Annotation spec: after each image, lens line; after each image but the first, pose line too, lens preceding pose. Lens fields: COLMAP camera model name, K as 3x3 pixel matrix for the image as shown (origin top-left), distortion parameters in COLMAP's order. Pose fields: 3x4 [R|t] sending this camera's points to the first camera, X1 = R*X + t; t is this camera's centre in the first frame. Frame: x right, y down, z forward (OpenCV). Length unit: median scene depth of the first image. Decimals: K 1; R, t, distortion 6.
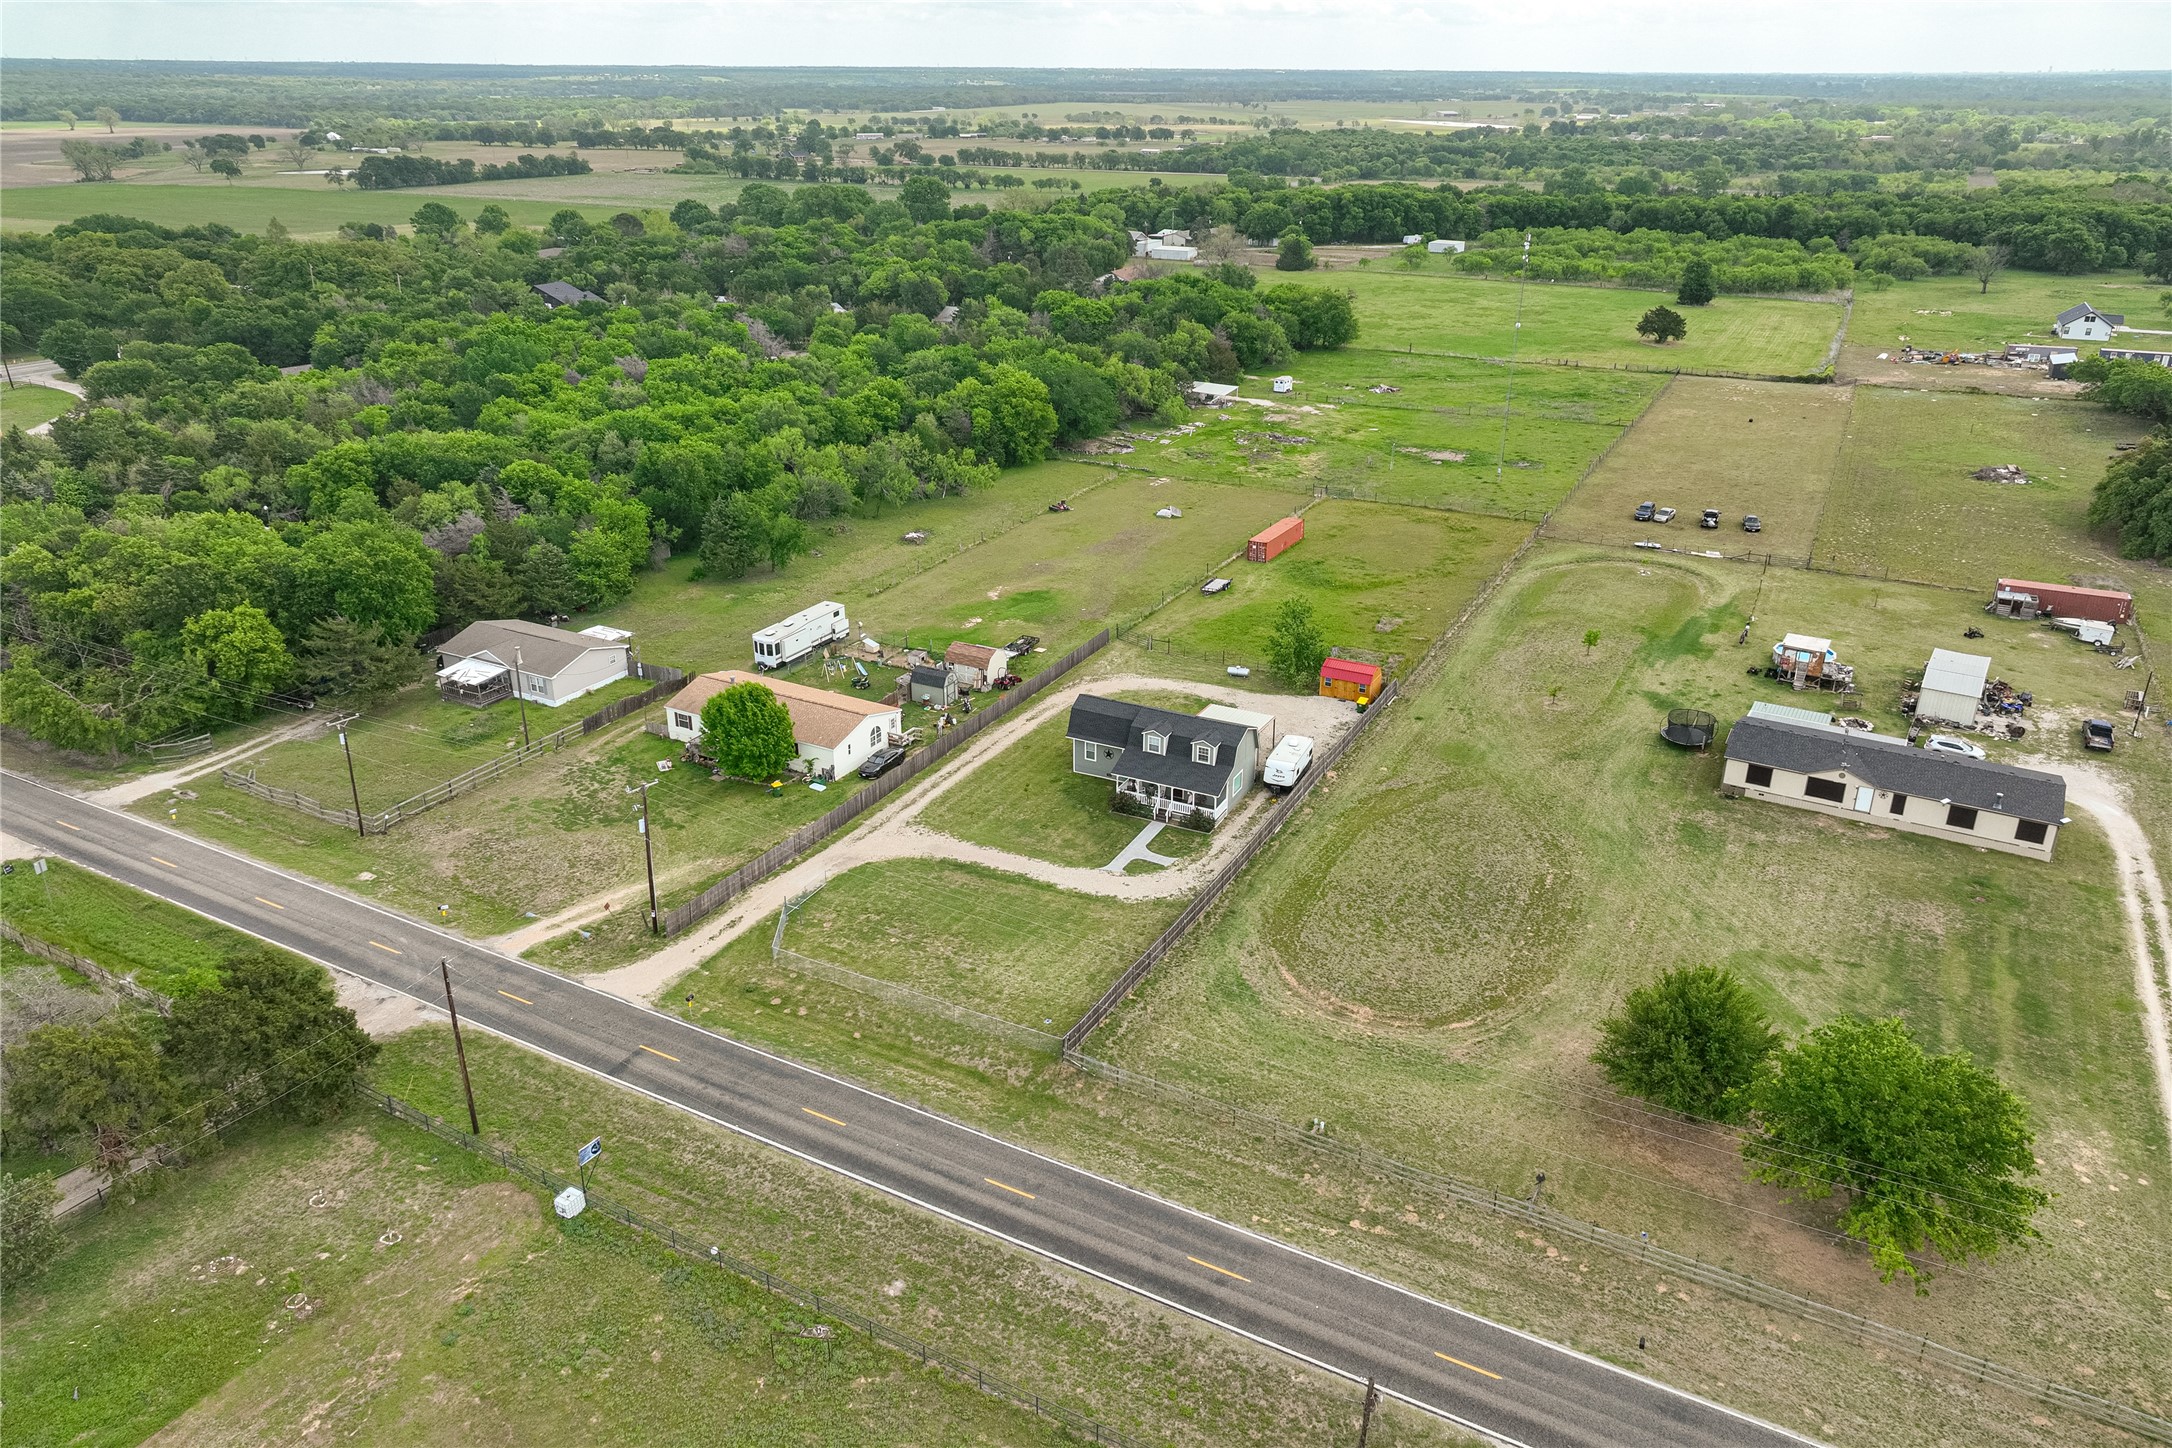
lens RADIAL K [[1504.4, 0, 1086.0], [0, 1504.4, 724.0], [0, 0, 1]] dist [0.003752, 0.006955]
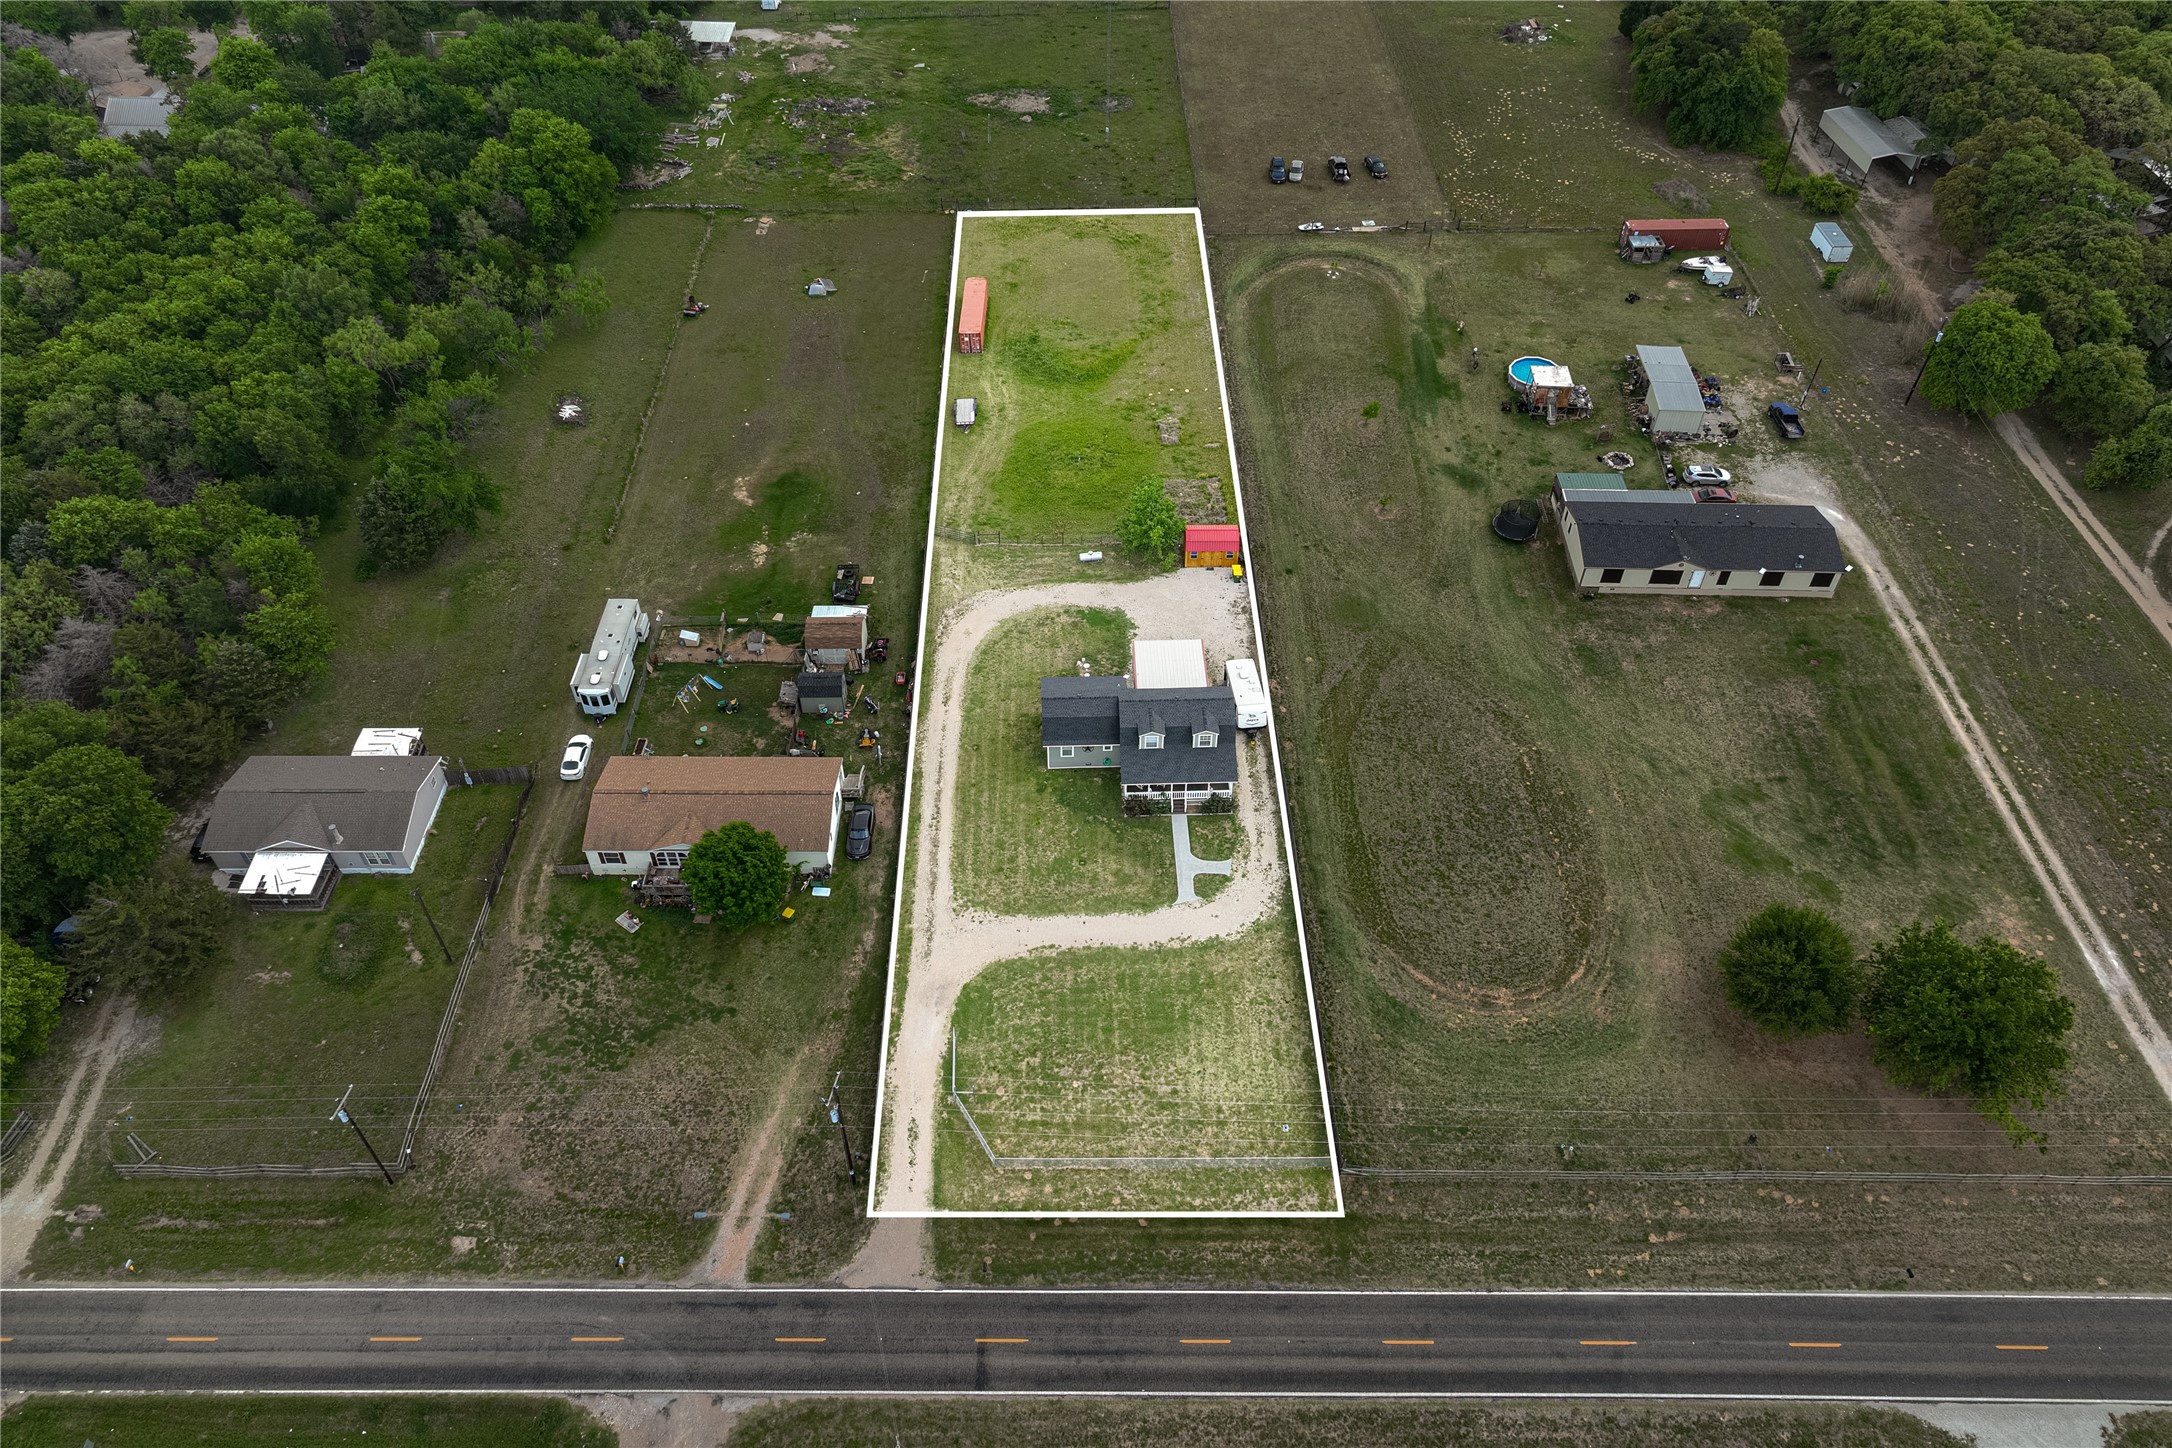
lens RADIAL K [[1504.4, 0, 1086.0], [0, 1504.4, 724.0], [0, 0, 1]] dist [0.003752, 0.006955]
pose [[0.877286, -0.347130, 0.331466, -0.299471], [0.194736, 0.888633, 0.415222, -0.393554], [-0.438688, -0.299720, 0.847184, 0.170078]]
